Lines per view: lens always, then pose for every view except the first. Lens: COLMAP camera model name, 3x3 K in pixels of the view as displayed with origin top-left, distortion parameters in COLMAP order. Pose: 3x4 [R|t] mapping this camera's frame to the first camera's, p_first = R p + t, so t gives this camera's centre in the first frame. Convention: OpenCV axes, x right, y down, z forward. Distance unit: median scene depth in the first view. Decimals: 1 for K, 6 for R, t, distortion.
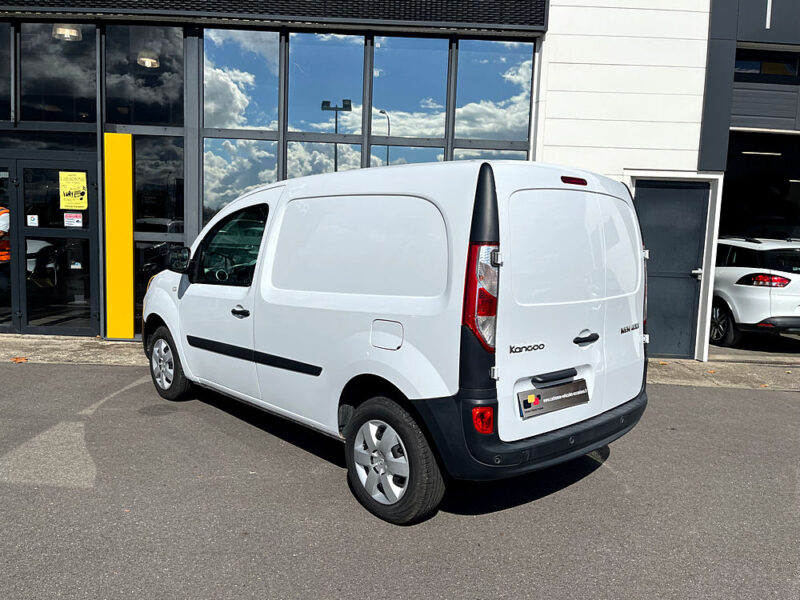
lens RADIAL K [[618.9, 0, 400.0], [0, 618.9, 300.0], [0, 0, 1]] dist [0.115431, -0.170511]
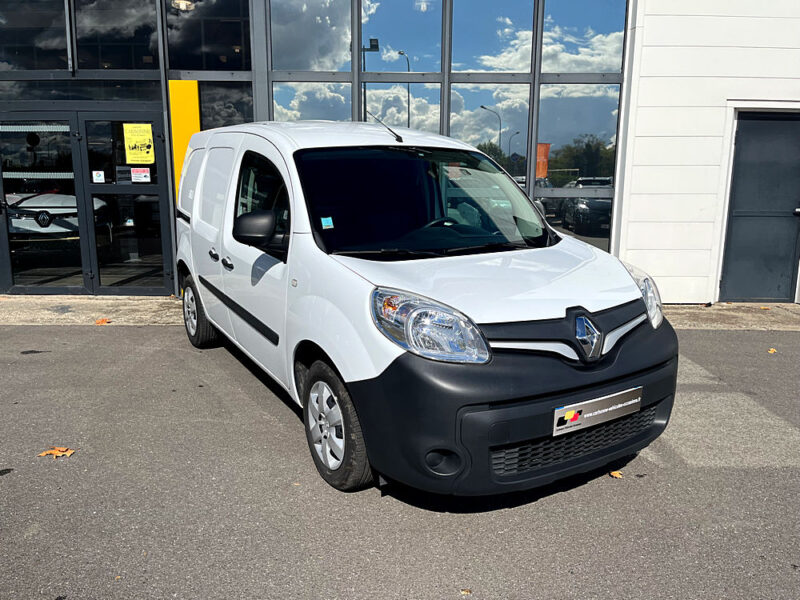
lens RADIAL K [[618.9, 0, 400.0], [0, 618.9, 300.0], [0, 0, 1]] dist [0.115431, -0.170511]
pose [[0.999429, -0.026680, -0.020721, -0.111434], [0.028304, 0.996186, 0.082540, -0.005774], [0.018440, -0.083079, 0.996372, 0.041566]]
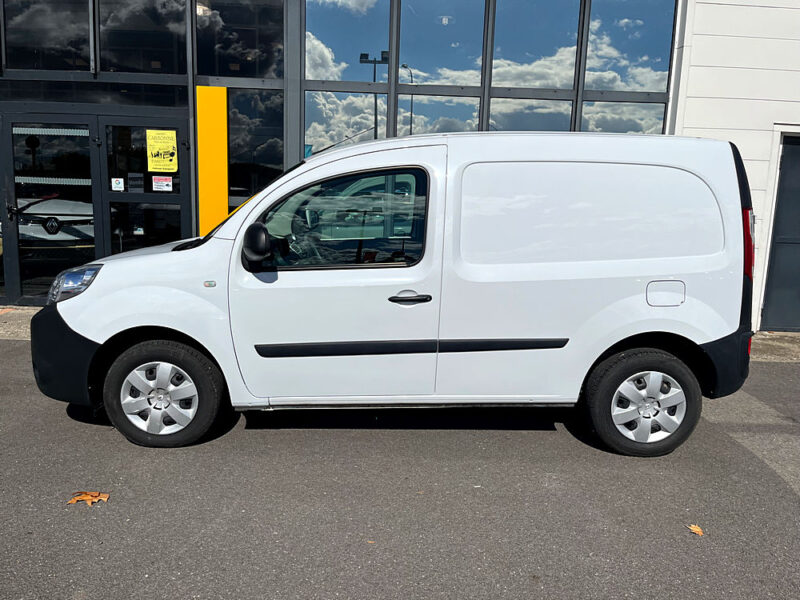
lens RADIAL K [[620.6, 0, 404.3], [0, 620.6, 295.7], [0, 0, 1]] dist [0.100307, -0.146587]
pose [[0.999995, -0.003219, 0.000664, -0.171547], [0.003176, 0.998356, 0.057233, -0.016467], [-0.000847, -0.057231, 0.998361, 0.085272]]
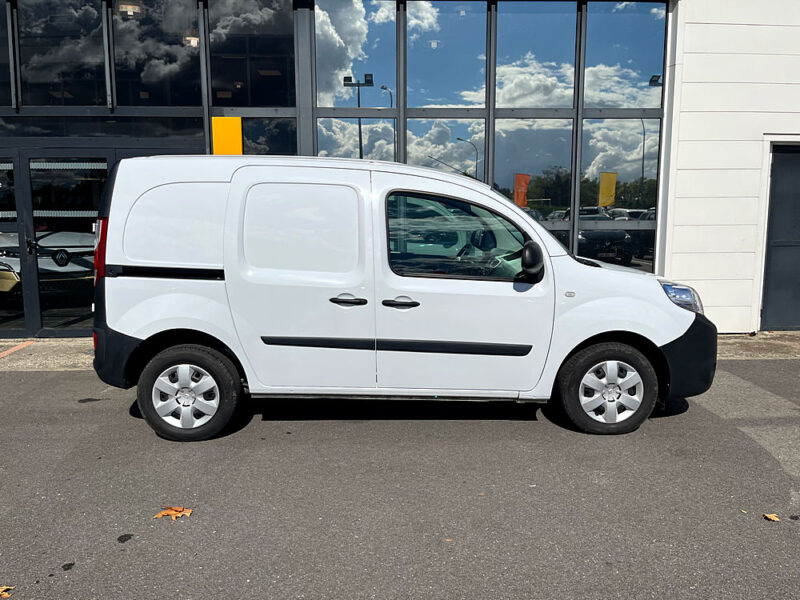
lens RADIAL K [[620.6, 0, 404.3], [0, 620.6, 295.7], [0, 0, 1]] dist [0.100307, -0.146587]
pose [[0.998503, -0.044966, 0.031127, -0.223512], [0.044059, 0.998602, 0.029213, -0.016437], [-0.032397, -0.027797, 0.999088, 0.058275]]
